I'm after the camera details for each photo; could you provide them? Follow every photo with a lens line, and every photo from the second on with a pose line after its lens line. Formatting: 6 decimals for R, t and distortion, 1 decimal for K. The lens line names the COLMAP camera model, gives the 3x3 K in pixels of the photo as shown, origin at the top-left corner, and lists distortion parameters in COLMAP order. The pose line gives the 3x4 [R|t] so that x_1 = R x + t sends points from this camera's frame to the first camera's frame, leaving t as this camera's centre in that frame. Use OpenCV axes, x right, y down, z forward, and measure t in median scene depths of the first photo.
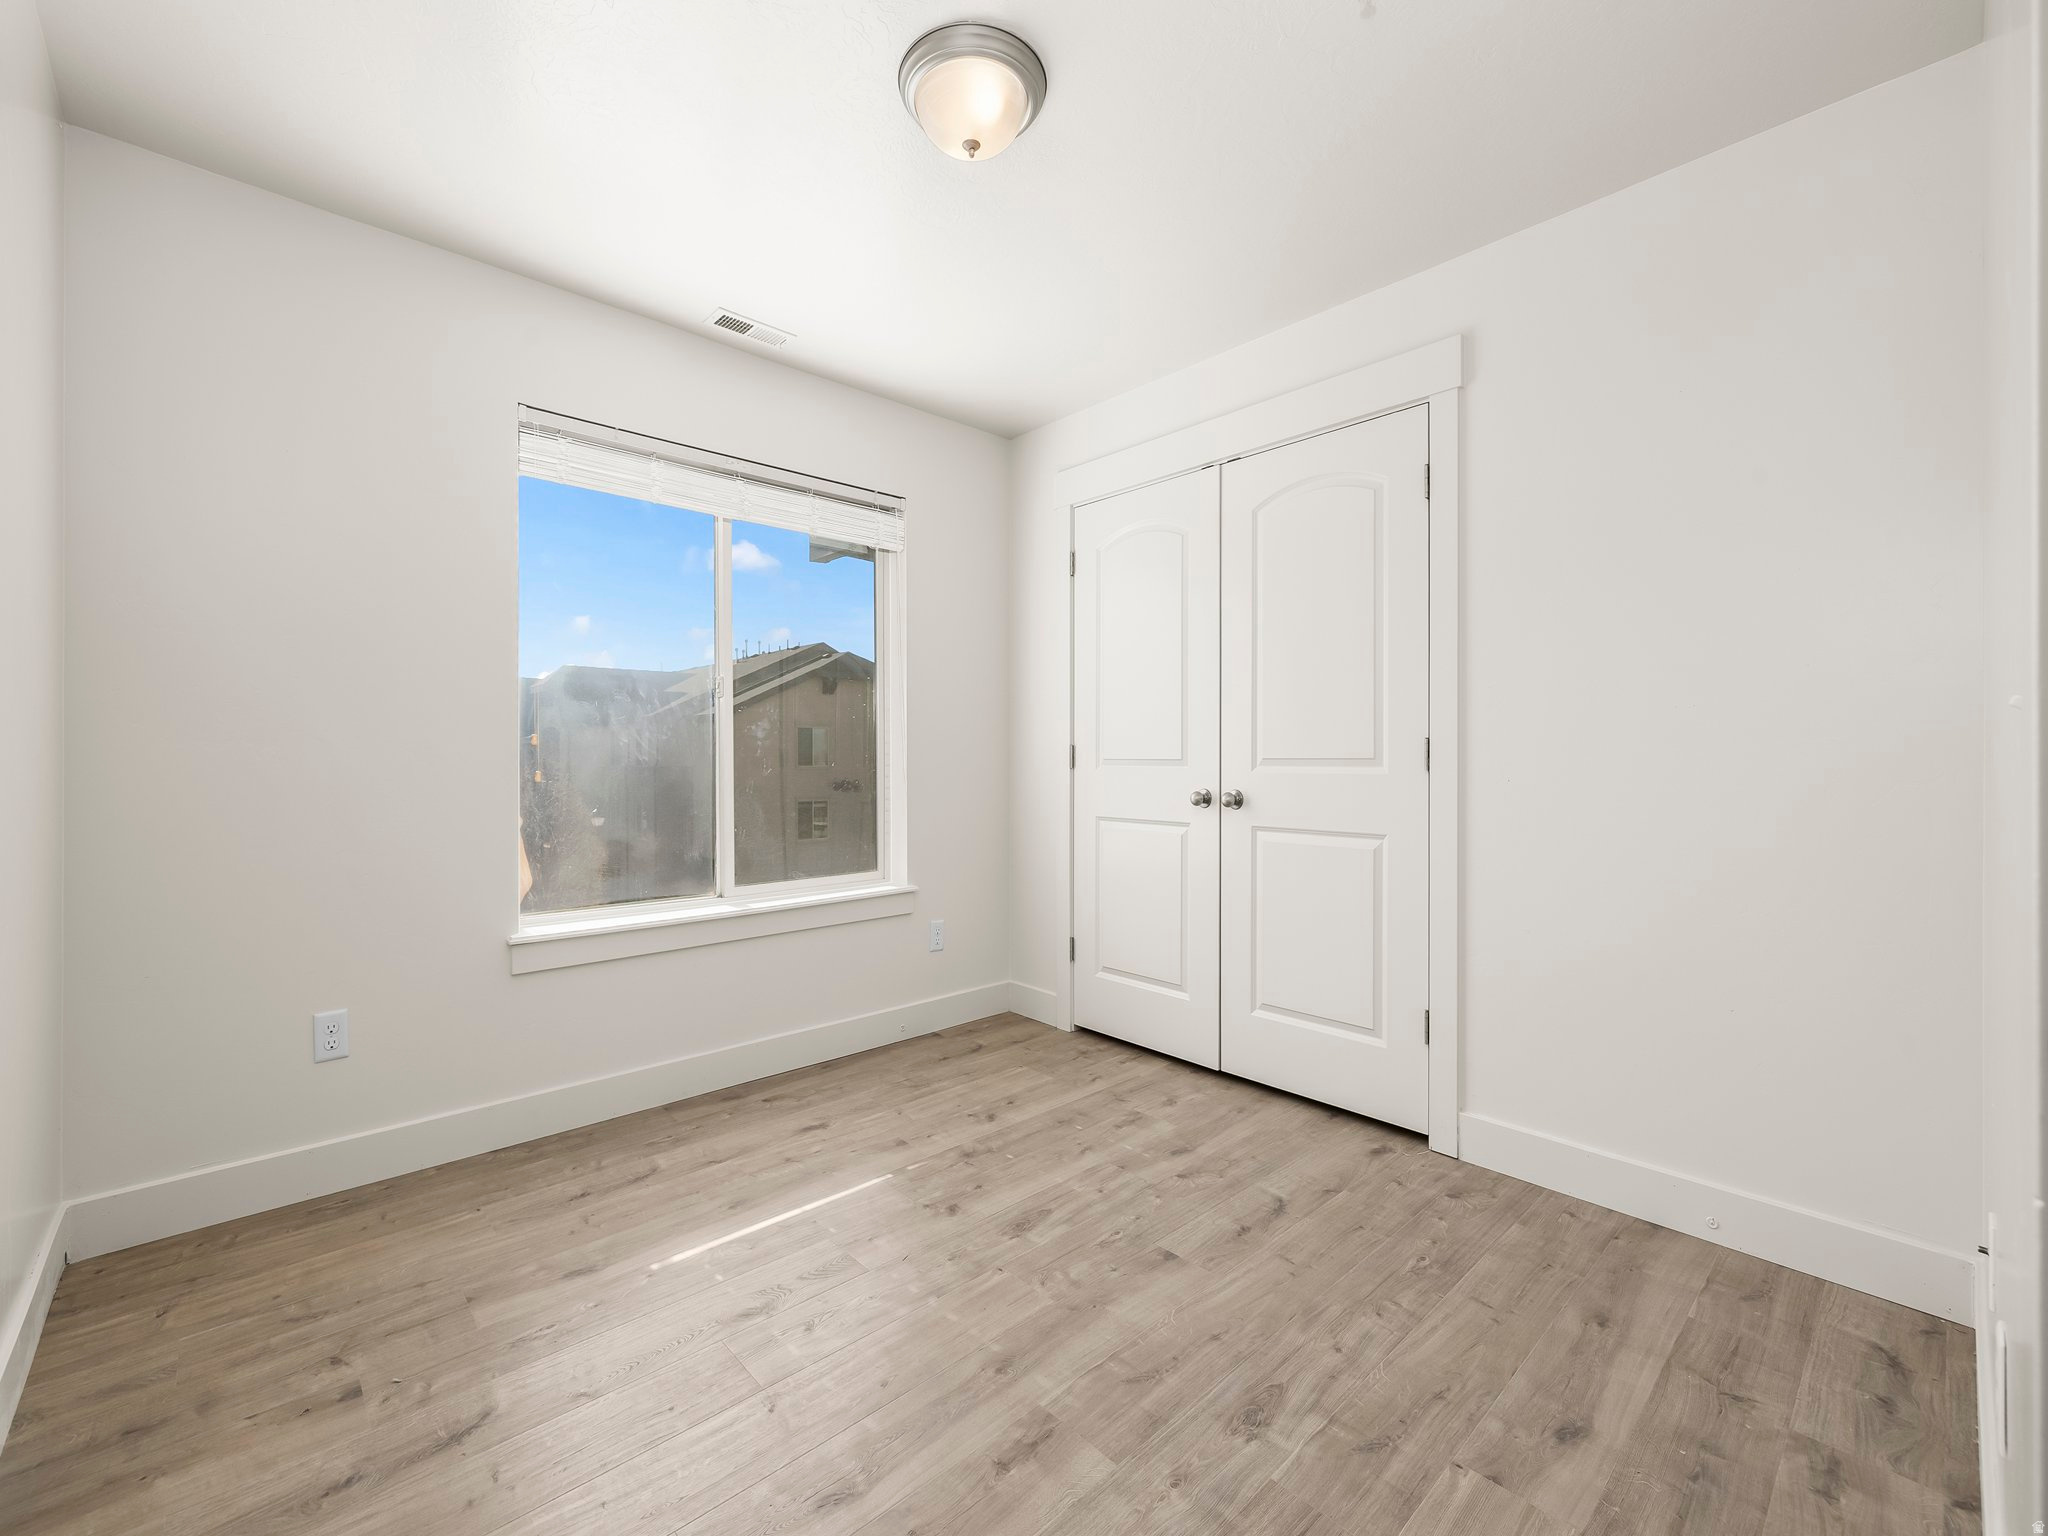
lens RADIAL K [[849.2, 0, 999.5], [0, 849.2, 787.5], [0, 0, 1]] dist [0.000493, -0.000209]
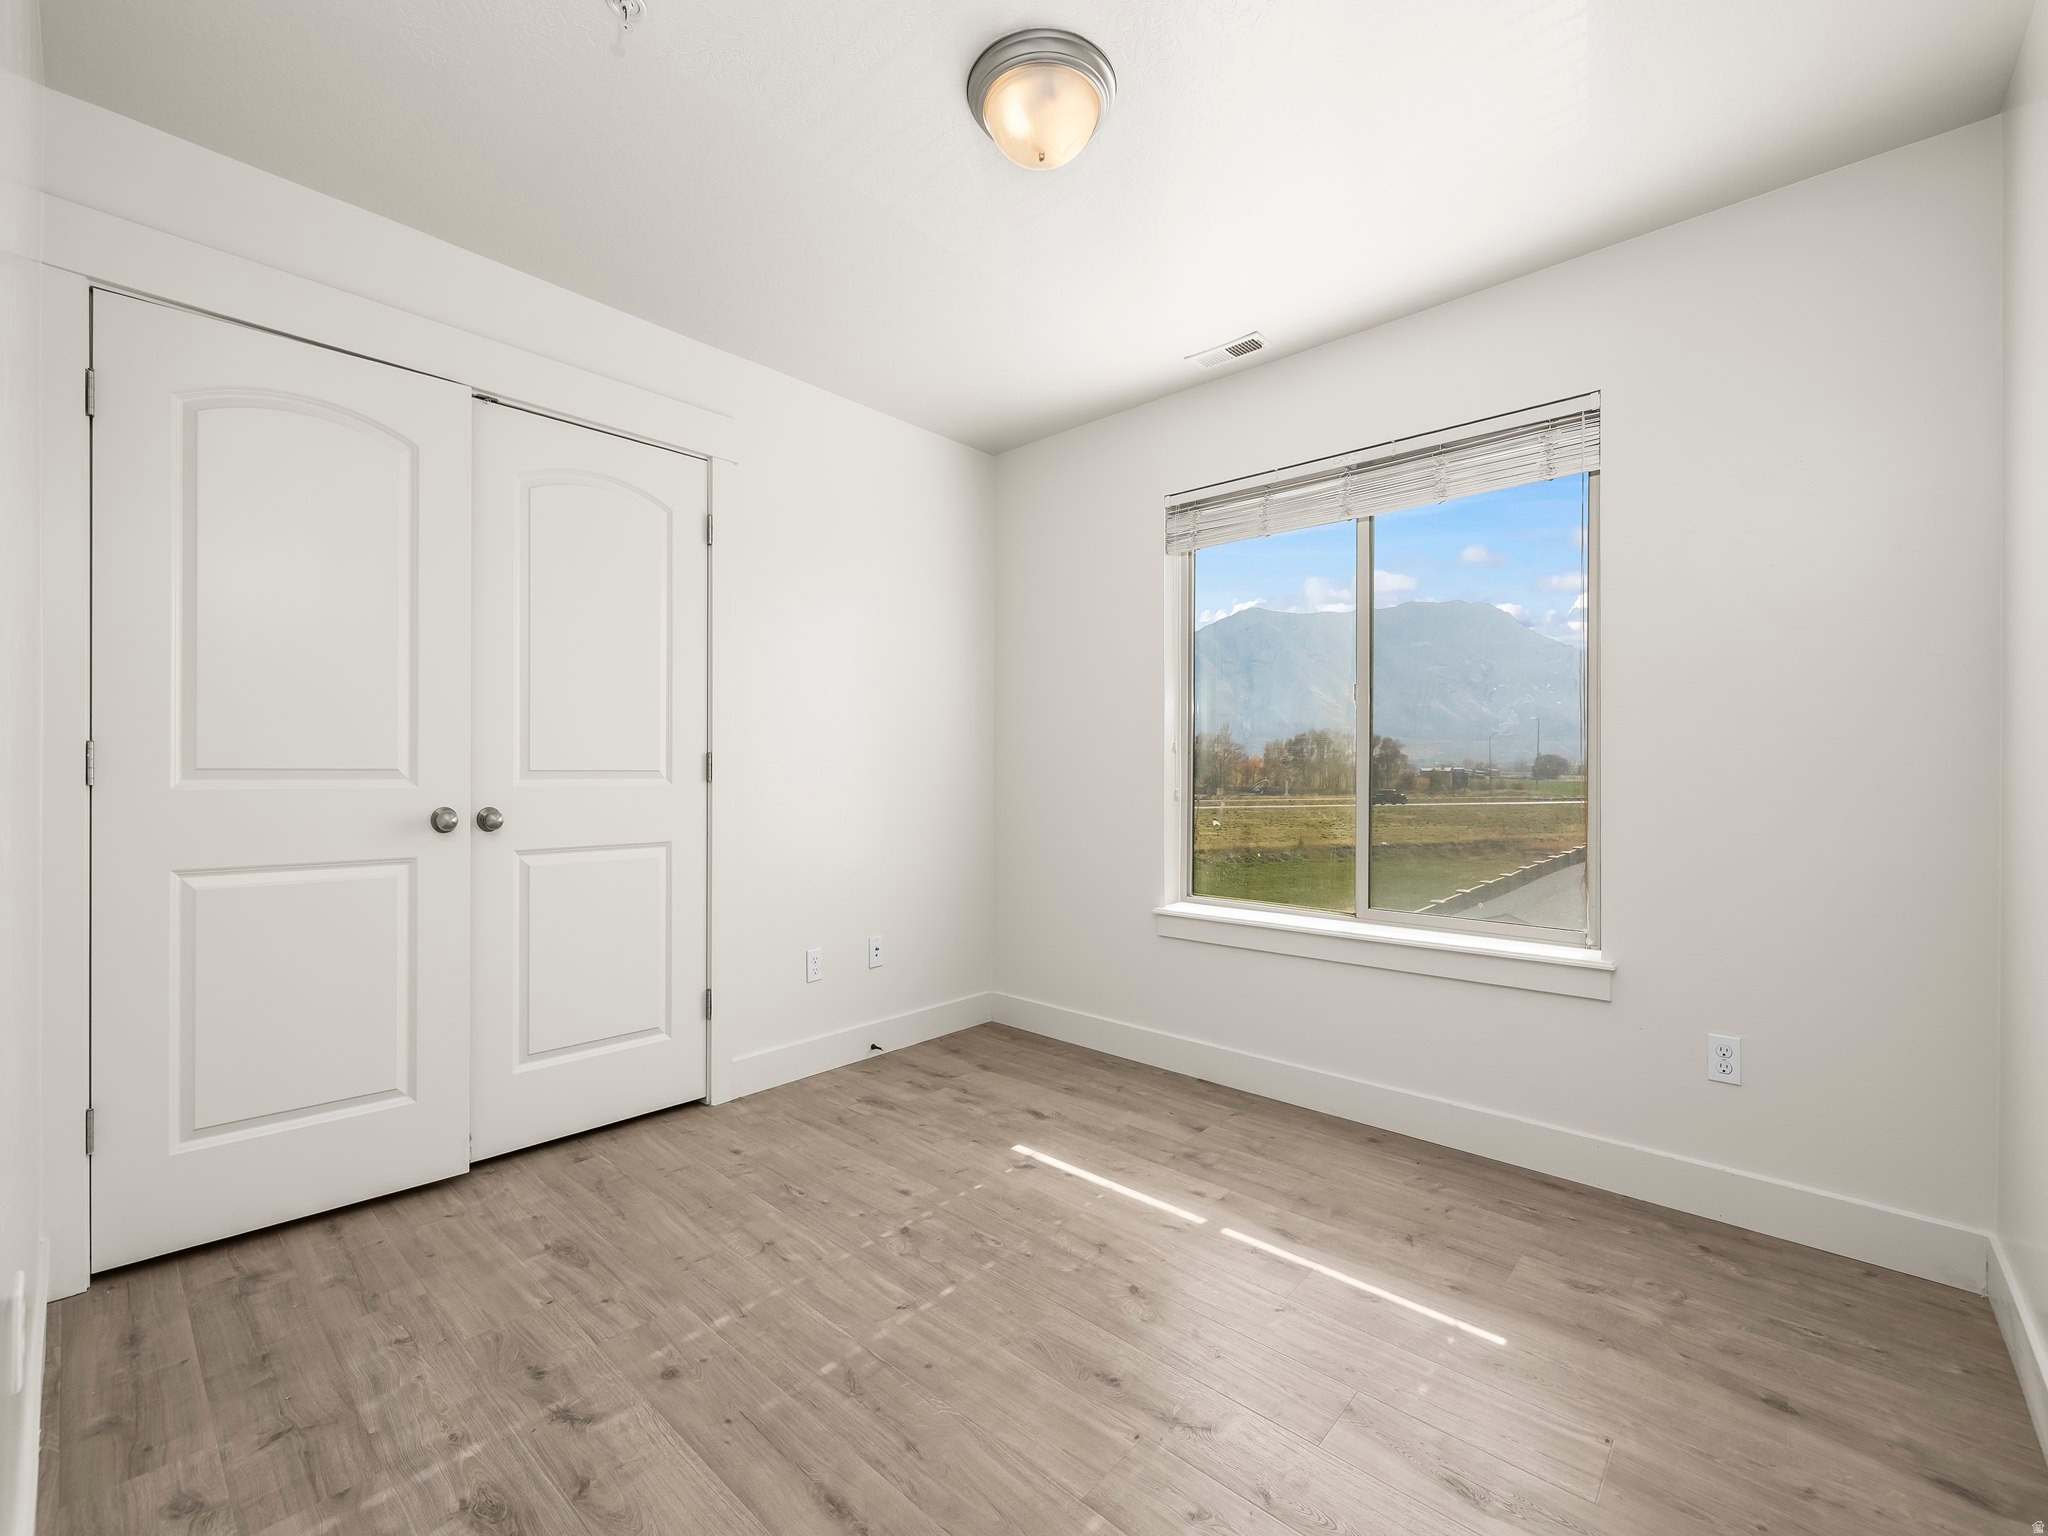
lens RADIAL K [[865.5, 0, 1022.9], [0, 865.5, 793.1], [0, 0, 1]] dist [-0.000492, -0.000183]
pose [[0.106296, 0.021138, -0.994110, 1.360054], [-0.032102, 0.999326, 0.017816, -0.031703], [0.993816, 0.030019, 0.106903, 1.217699]]
